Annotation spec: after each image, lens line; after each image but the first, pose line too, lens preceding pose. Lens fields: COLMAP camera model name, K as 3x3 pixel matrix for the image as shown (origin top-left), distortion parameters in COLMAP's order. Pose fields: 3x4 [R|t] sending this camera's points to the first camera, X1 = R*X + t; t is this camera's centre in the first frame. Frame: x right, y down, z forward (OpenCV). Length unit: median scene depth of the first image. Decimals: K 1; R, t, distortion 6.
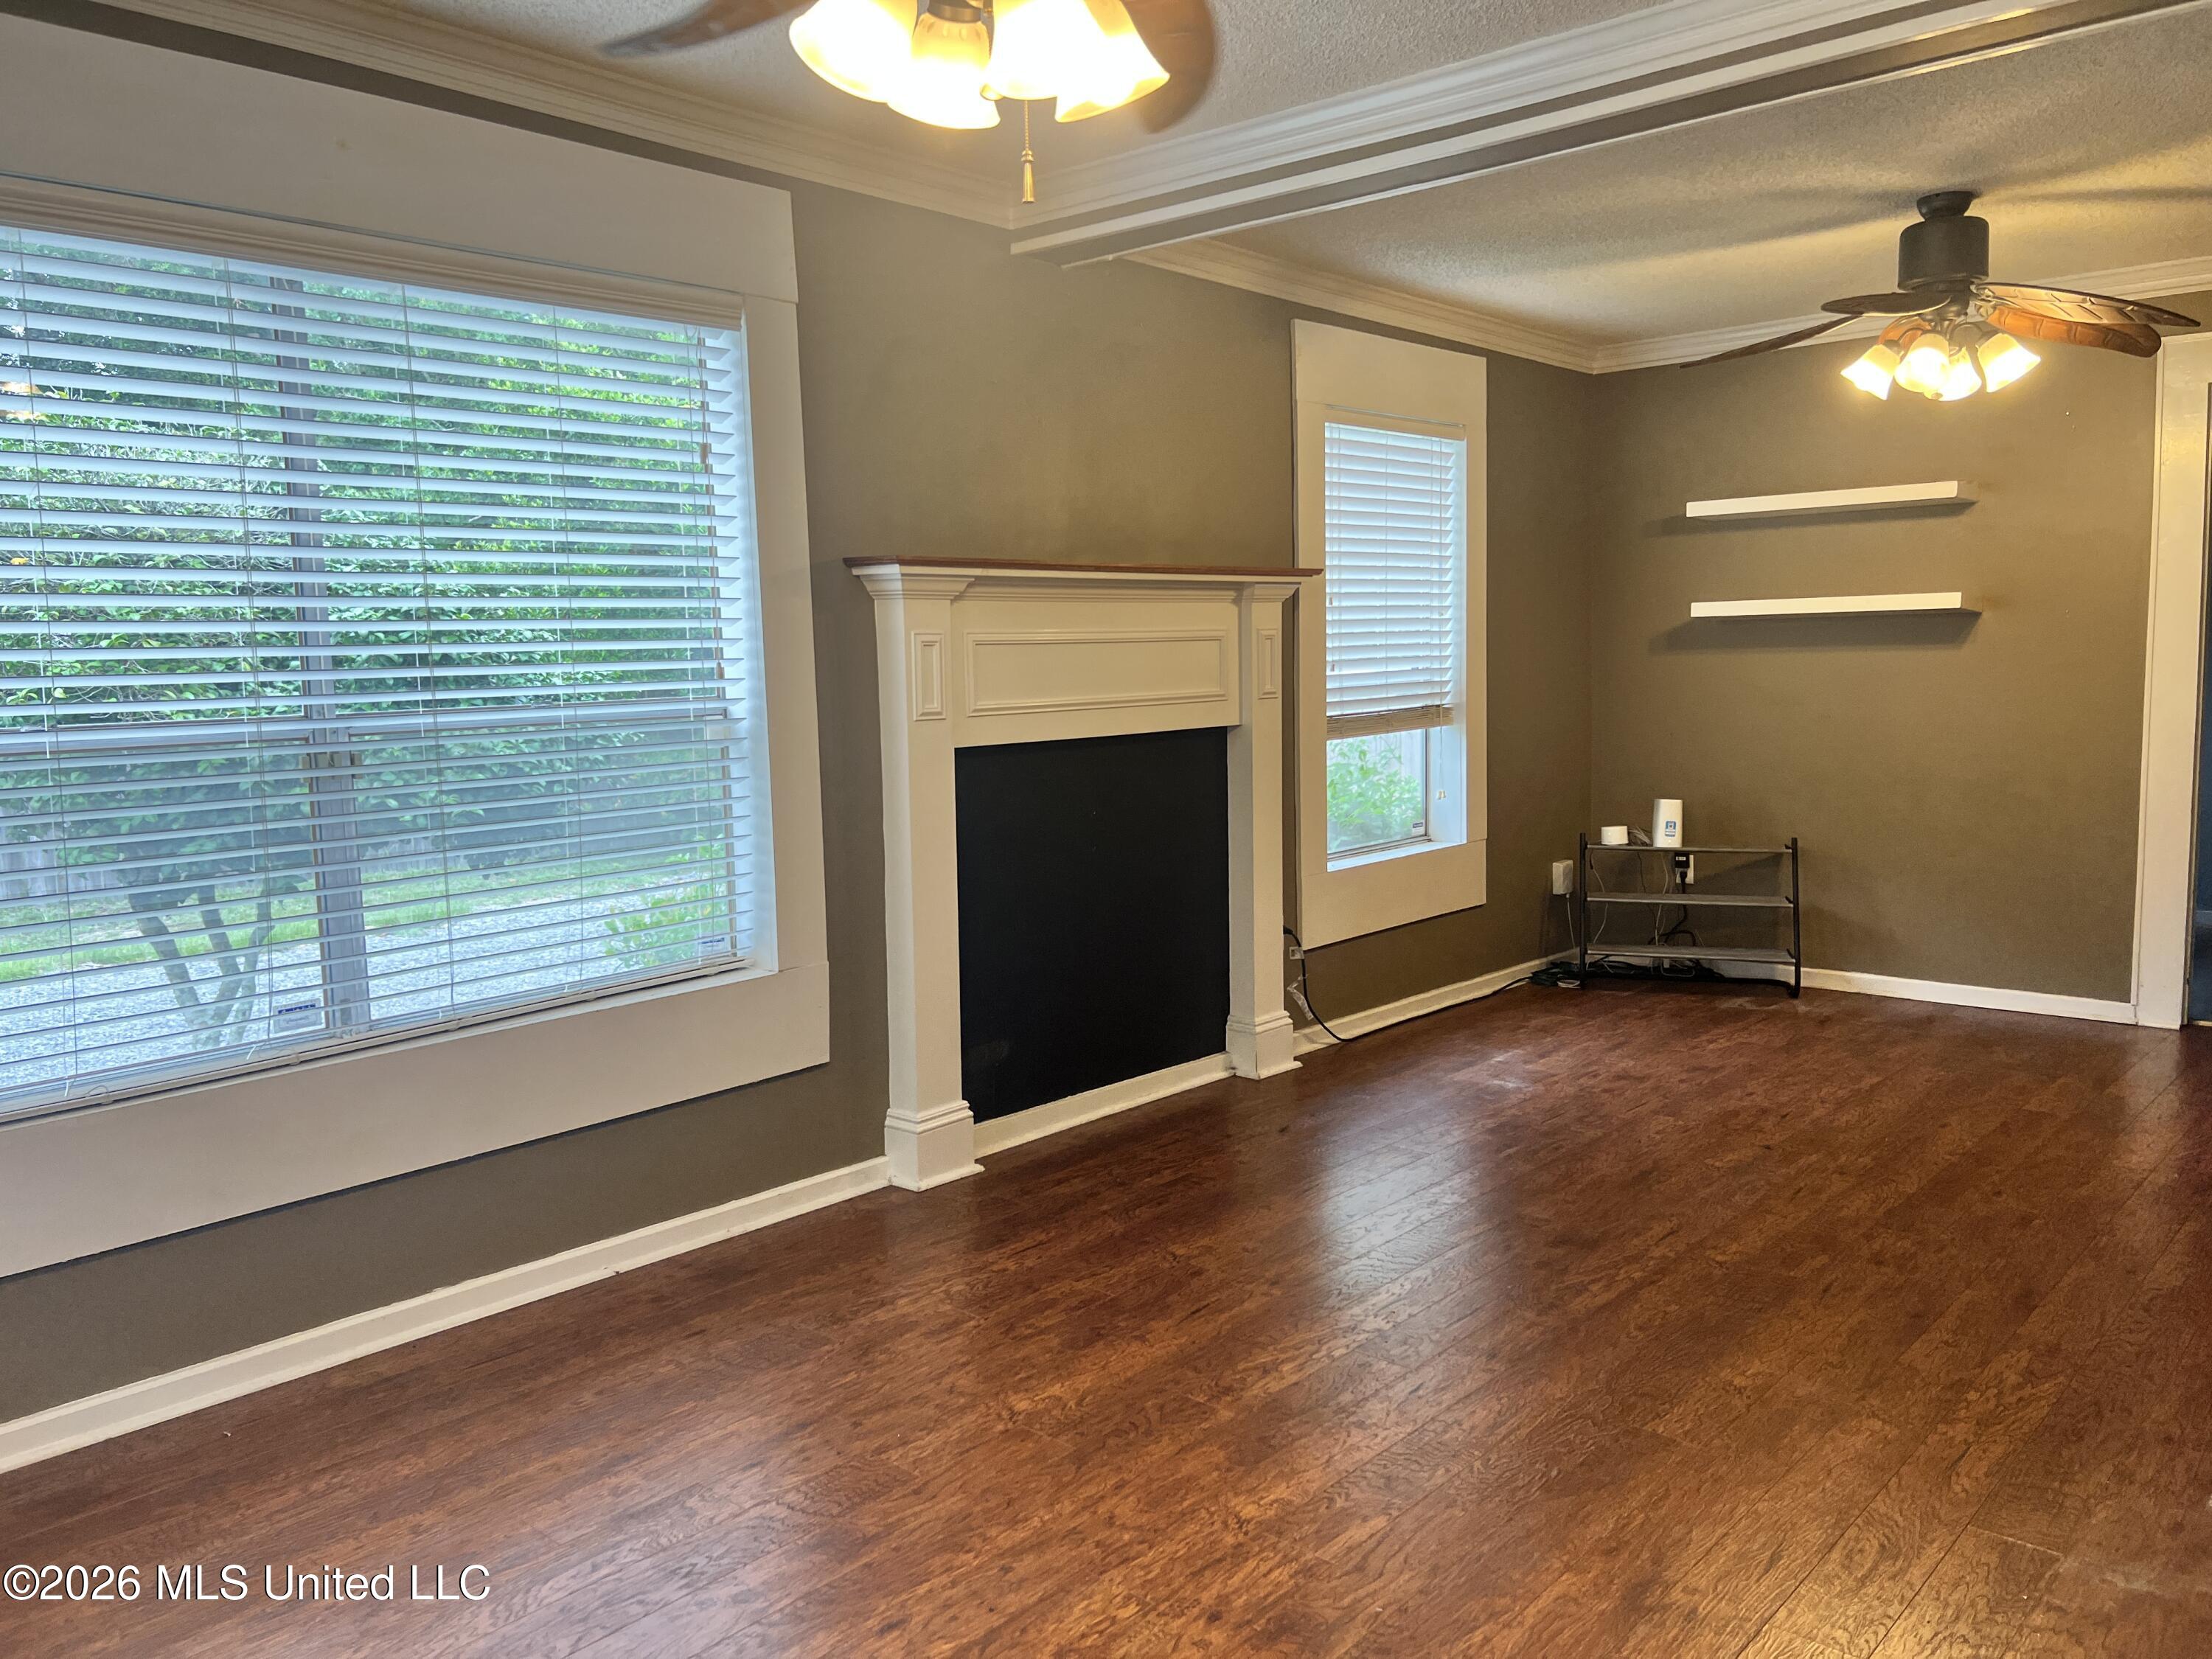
lens RADIAL K [[1661.5, 0, 1089.2], [0, 1661.5, 826.2], [0, 0, 1]] dist [0.061288, -0.070069]
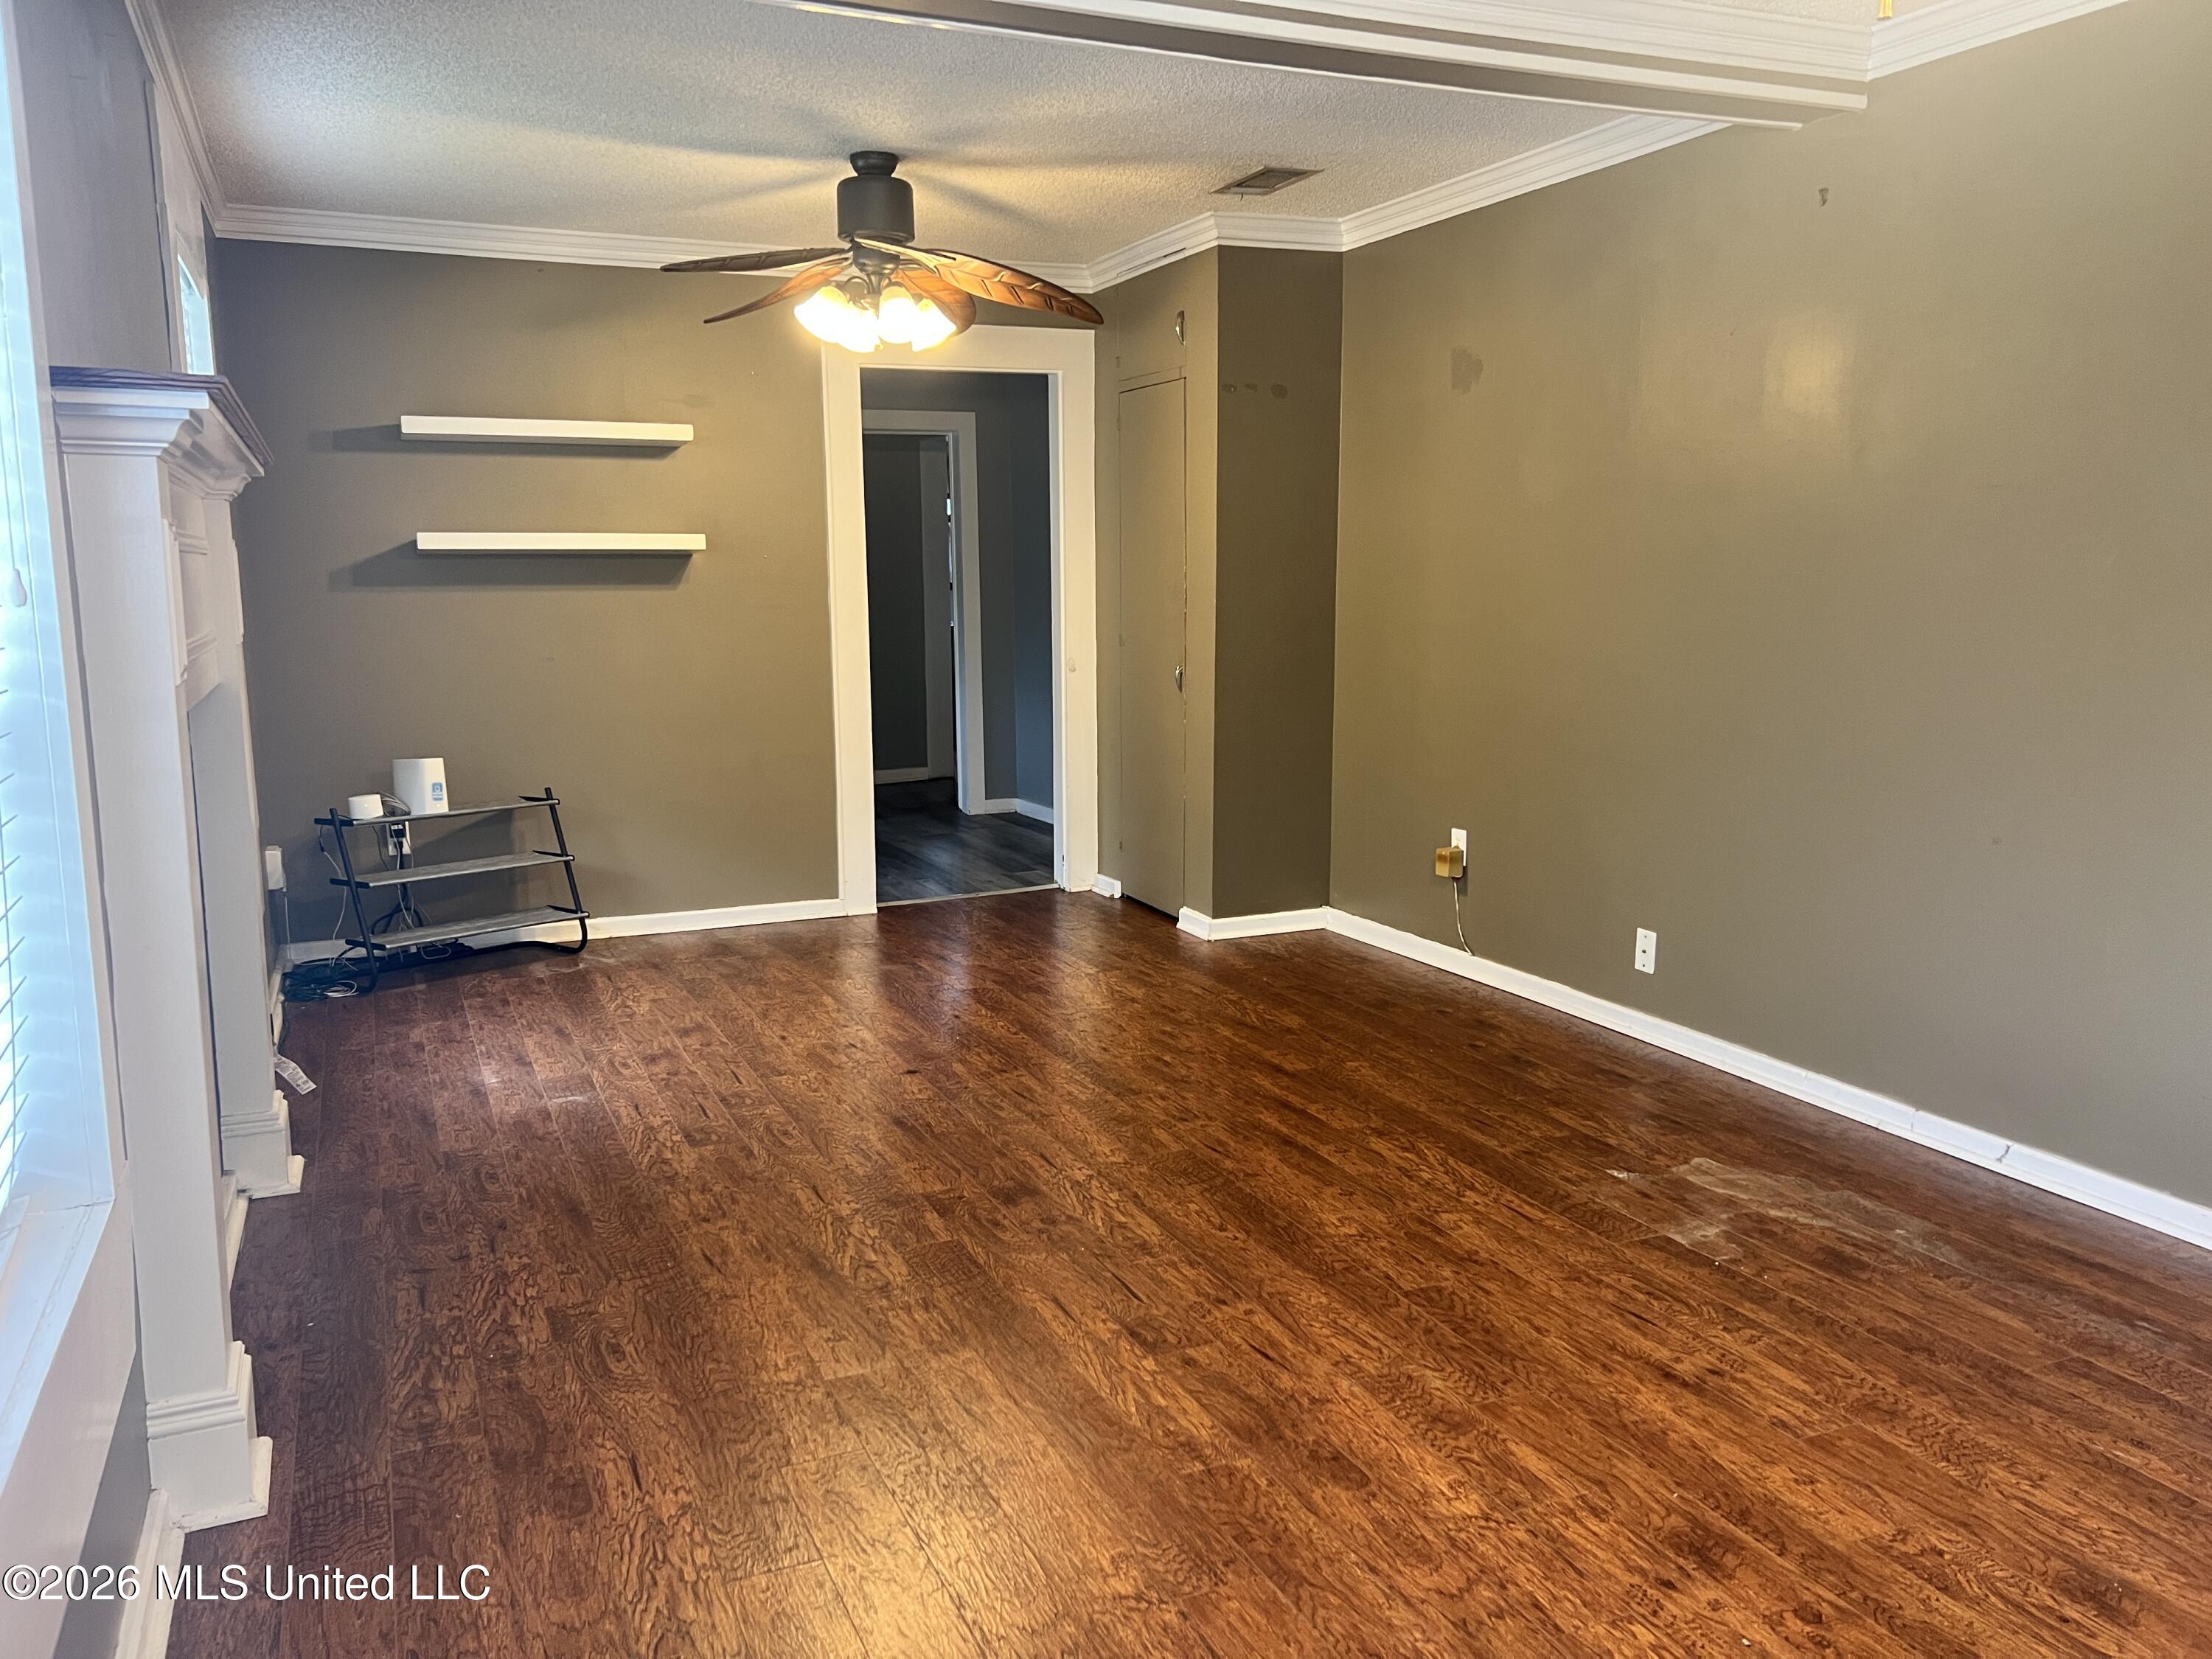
lens RADIAL K [[1661.5, 0, 1120.5], [0, 1661.5, 849.5], [0, 0, 1]] dist [0.061288, -0.070069]
pose [[0.401573, -0.129074, 0.906686, -0.501093], [0.092985, 0.990649, 0.099844, -0.037314], [-0.911094, 0.044214, 0.409820, 0.511021]]
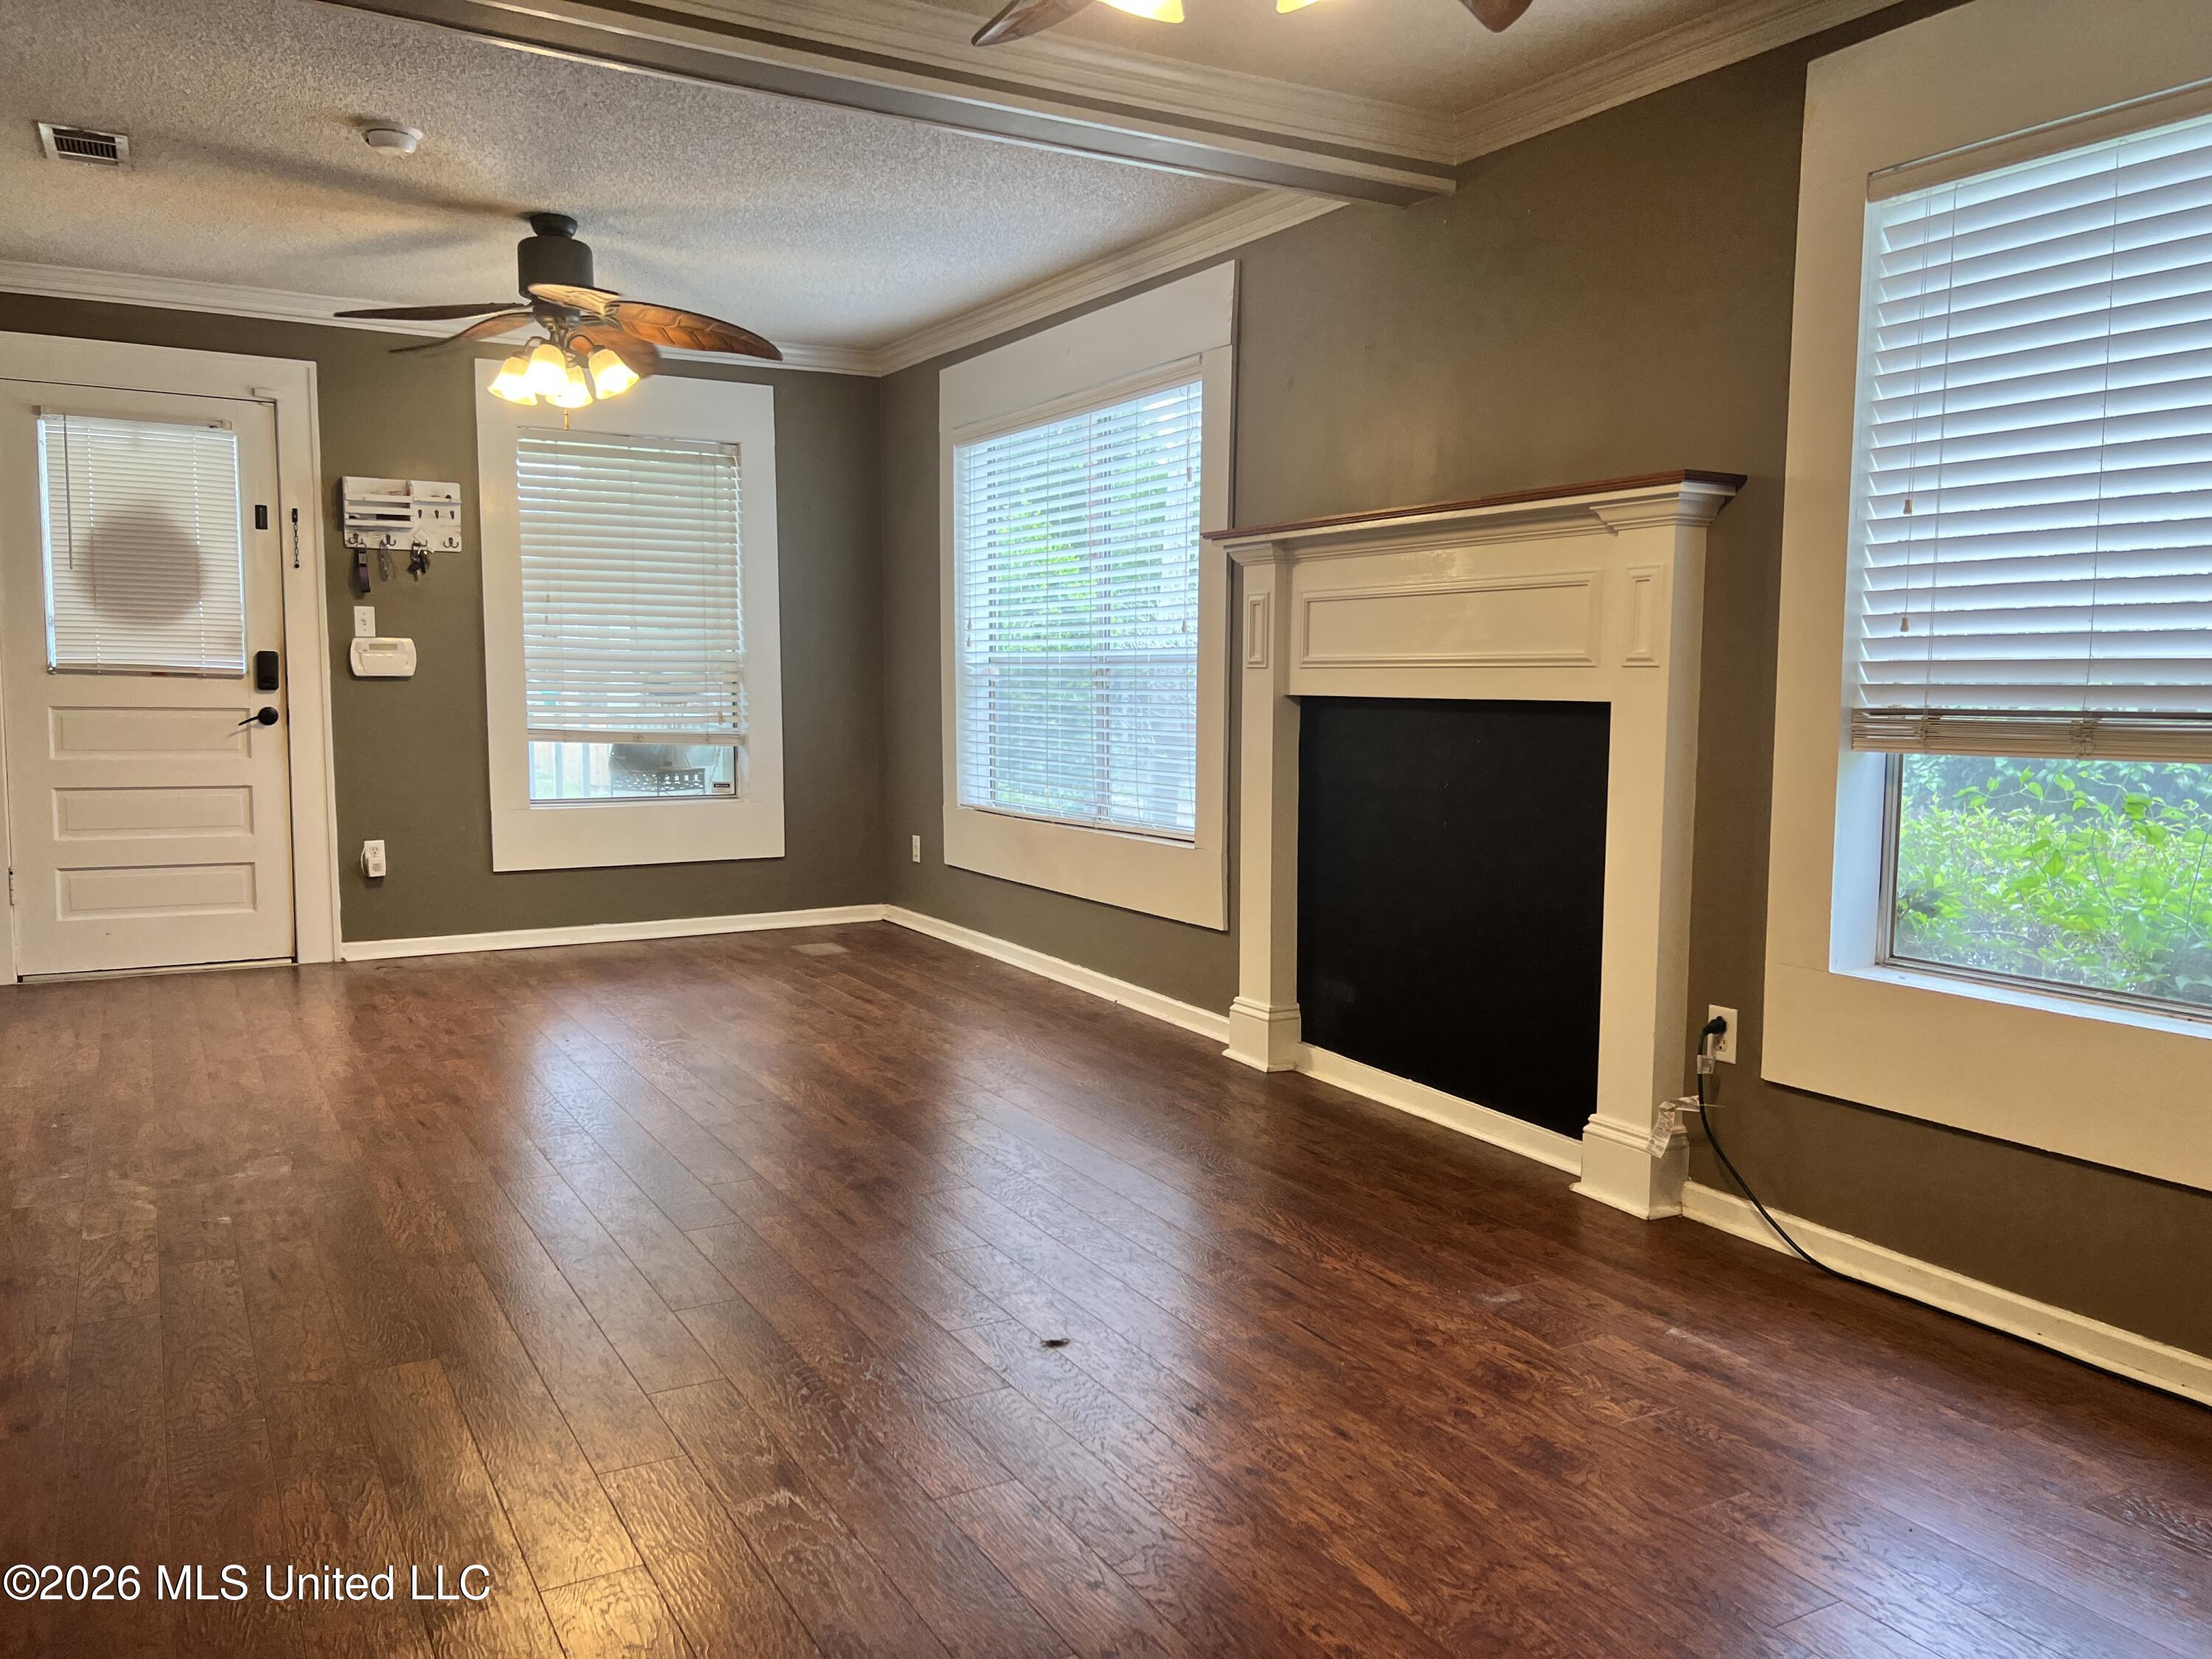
lens RADIAL K [[1661.5, 0, 1125.0], [0, 1661.5, 829.7], [0, 0, 1]] dist [0.061288, -0.070069]
pose [[-0.301953, 0.106101, -0.947400, 1.103127], [-0.107482, 0.983662, 0.144419, -0.115494], [0.947244, 0.145436, -0.285616, 1.314976]]
